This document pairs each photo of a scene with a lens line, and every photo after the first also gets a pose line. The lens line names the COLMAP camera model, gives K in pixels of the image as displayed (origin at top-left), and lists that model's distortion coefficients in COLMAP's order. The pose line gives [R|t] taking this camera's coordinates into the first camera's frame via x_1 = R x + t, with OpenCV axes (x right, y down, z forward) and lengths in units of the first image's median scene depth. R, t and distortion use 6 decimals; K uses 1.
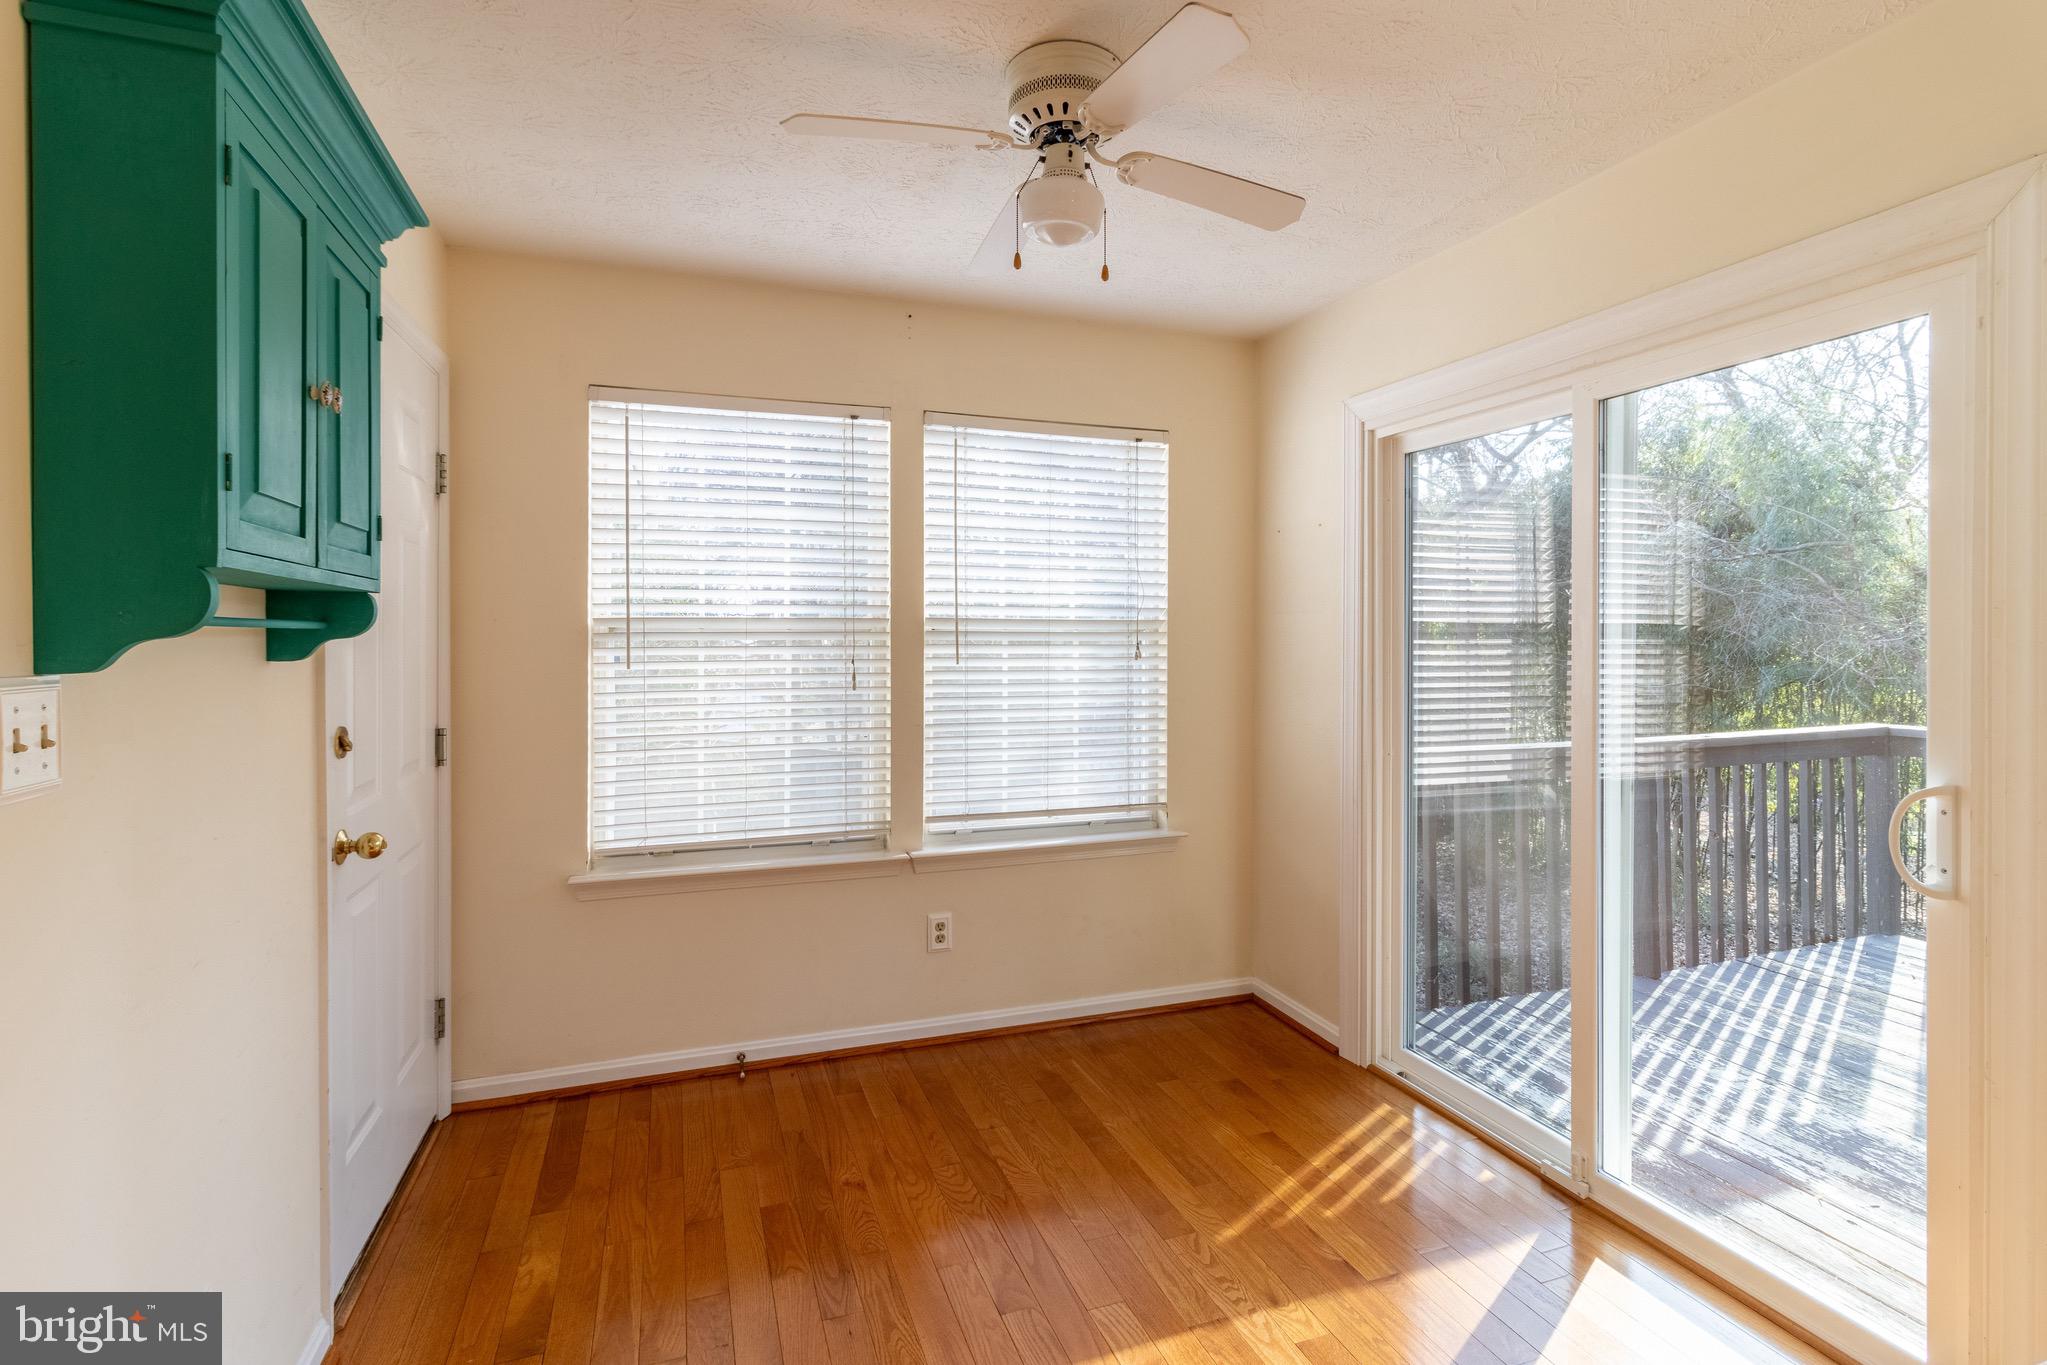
lens RADIAL K [[964.6, 0, 952.4], [0, 964.6, 647.1], [0, 0, 1]] dist [0.004340, -0.000556]
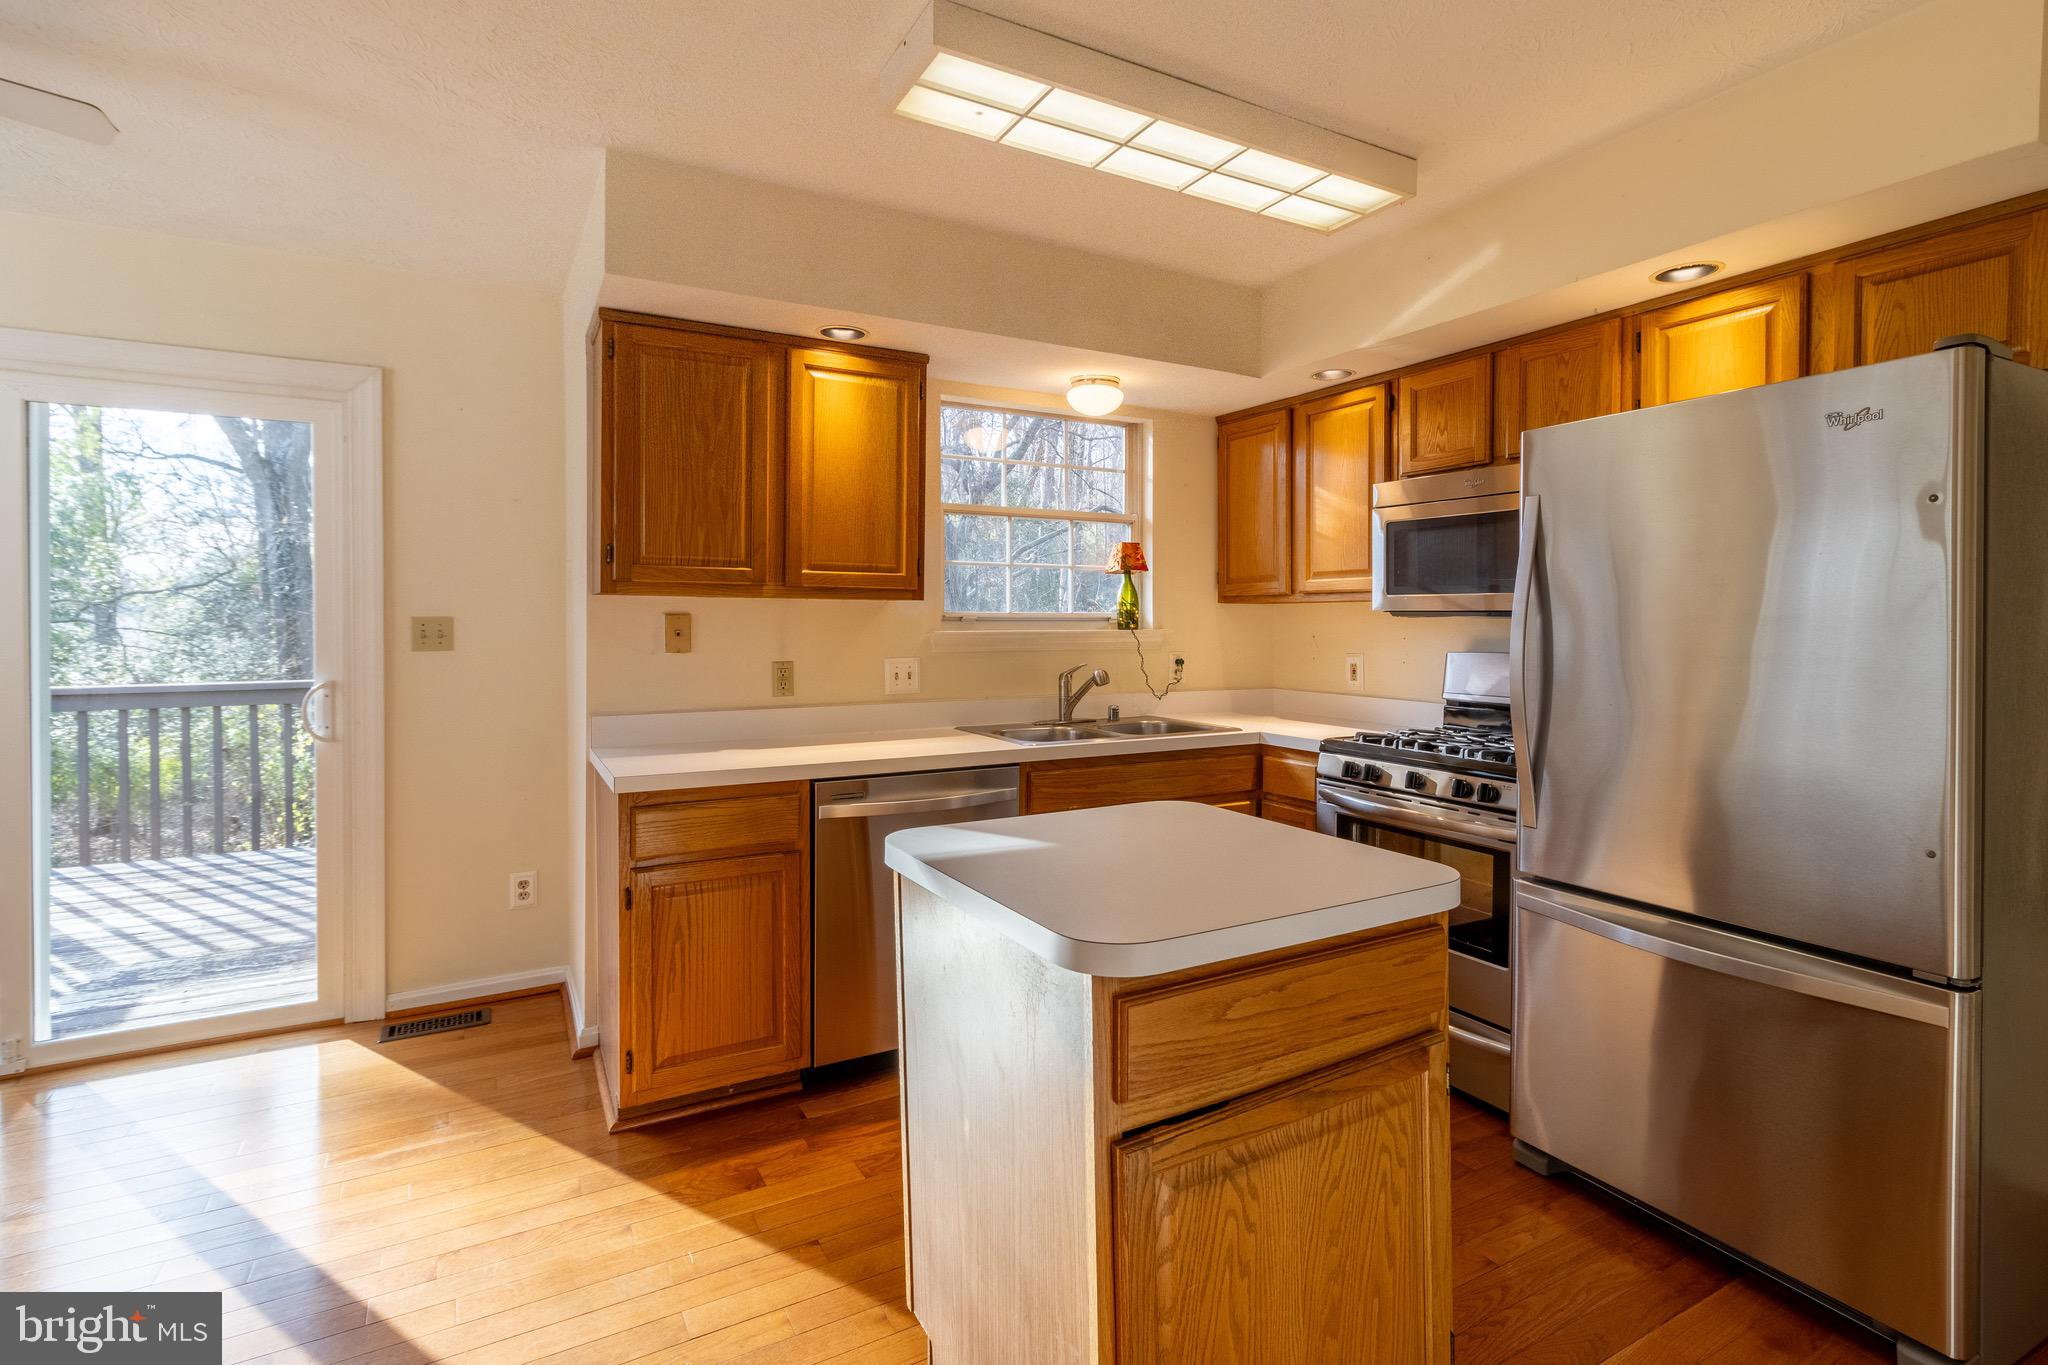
lens RADIAL K [[1001.1, 0, 1104.3], [0, 1001.1, 634.3], [0, 0, 1]] dist [-0.005872, 0.000131]
pose [[-0.270278, -0.007454, 0.962754, -0.622430], [0.010556, 0.999887, 0.010705, 0.024317], [-0.962725, 0.013056, -0.270169, 0.040906]]
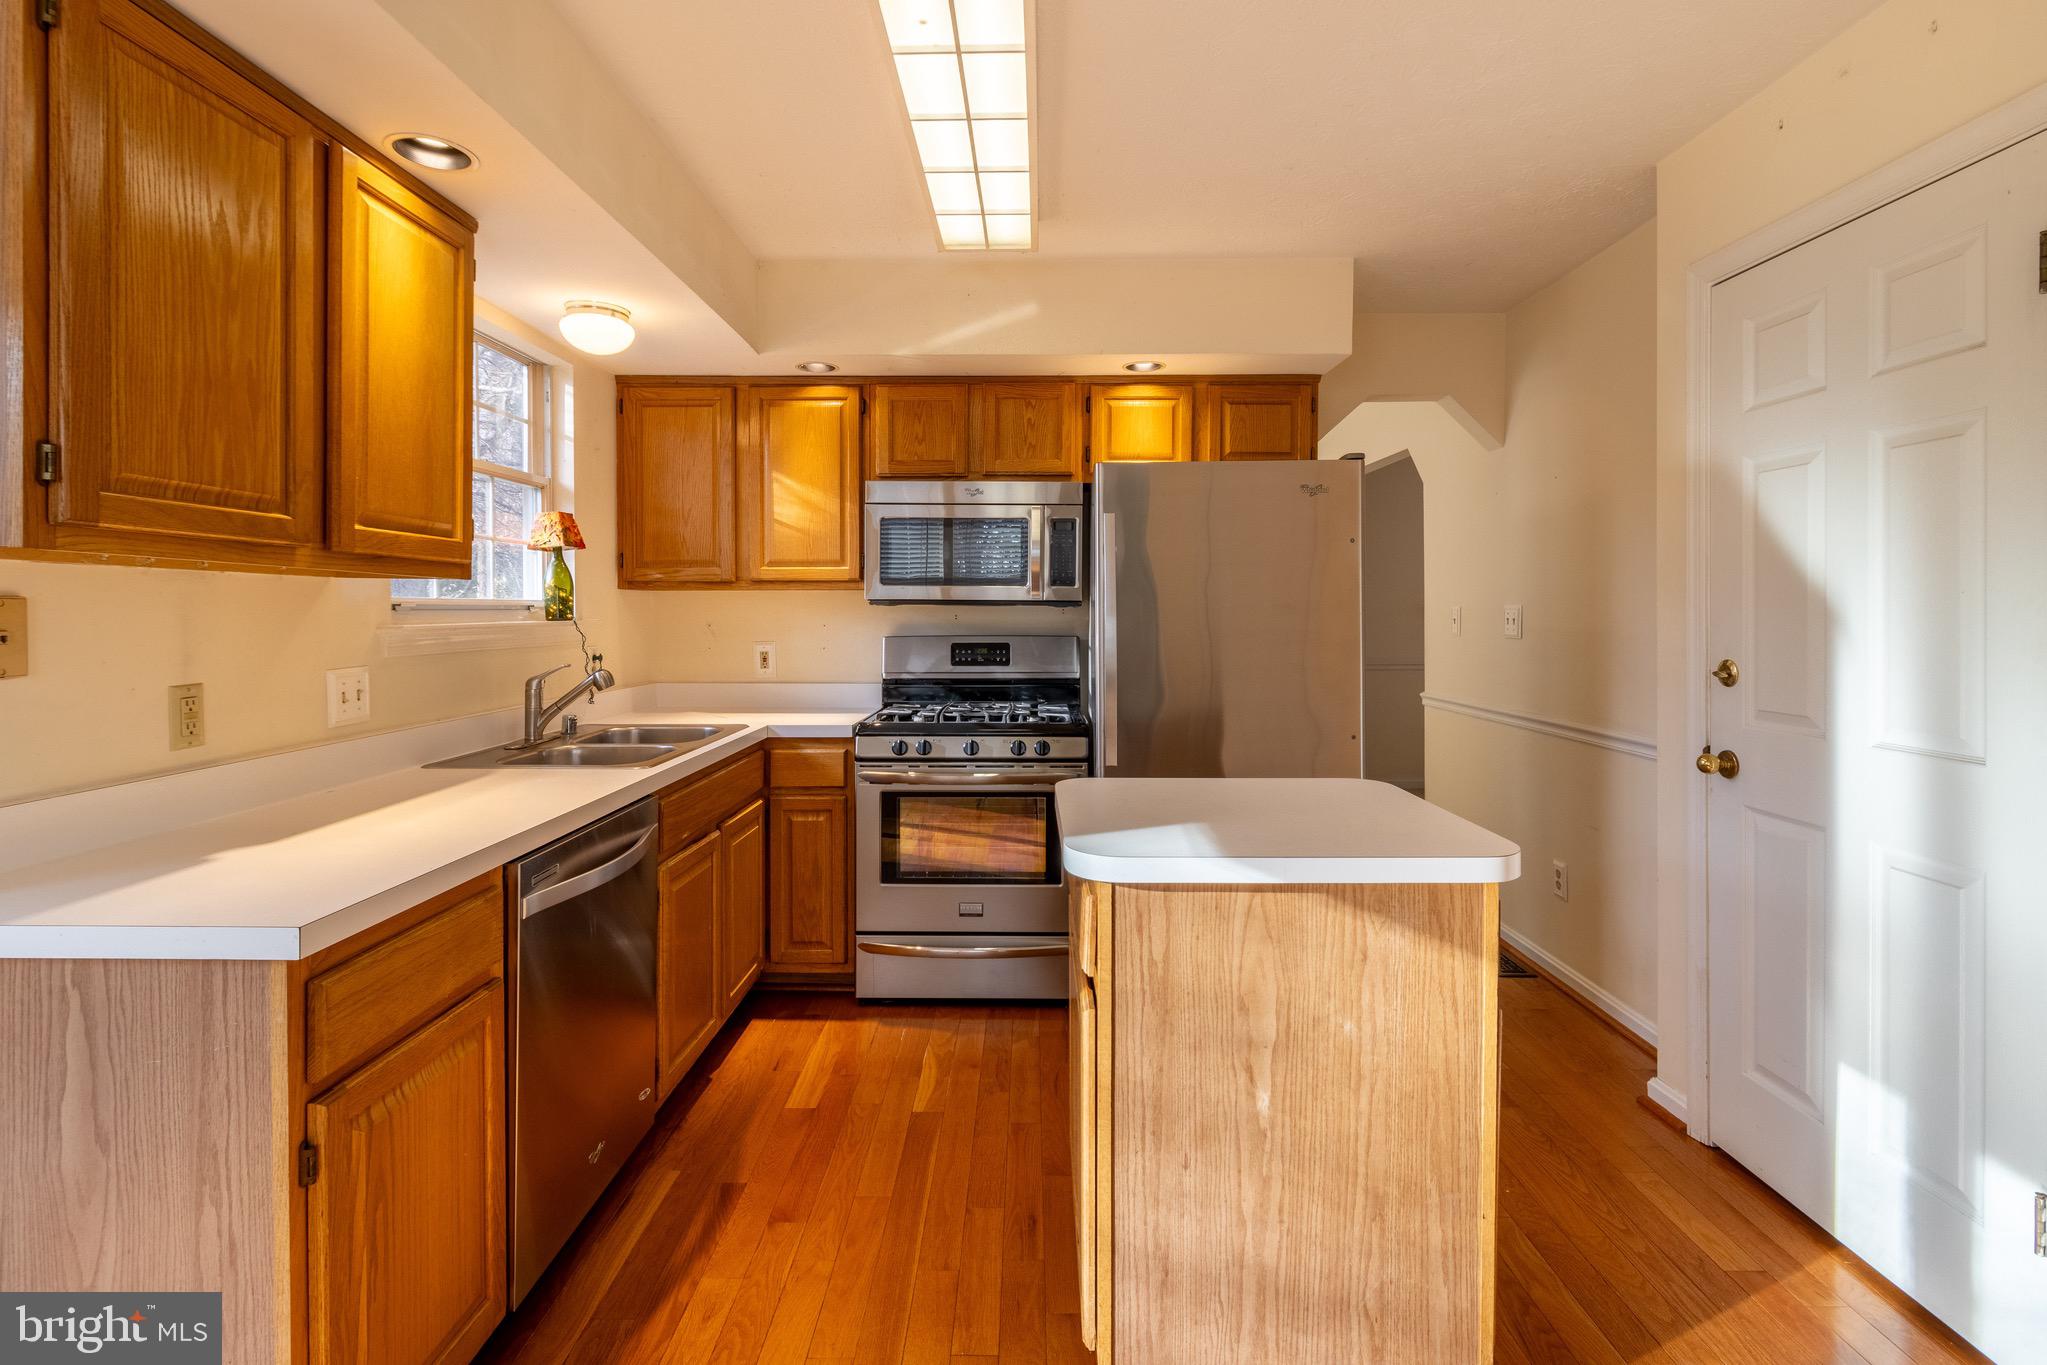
lens RADIAL K [[964.6, 0, 1026.1], [0, 964.6, 617.1], [0, 0, 1]] dist [0.004340, -0.000556]
pose [[-0.964688, 0.004320, 0.263360, -0.149533], [0.009253, 0.999804, 0.017493, 0.016550], [-0.263233, 0.019312, -0.964539, 0.475260]]
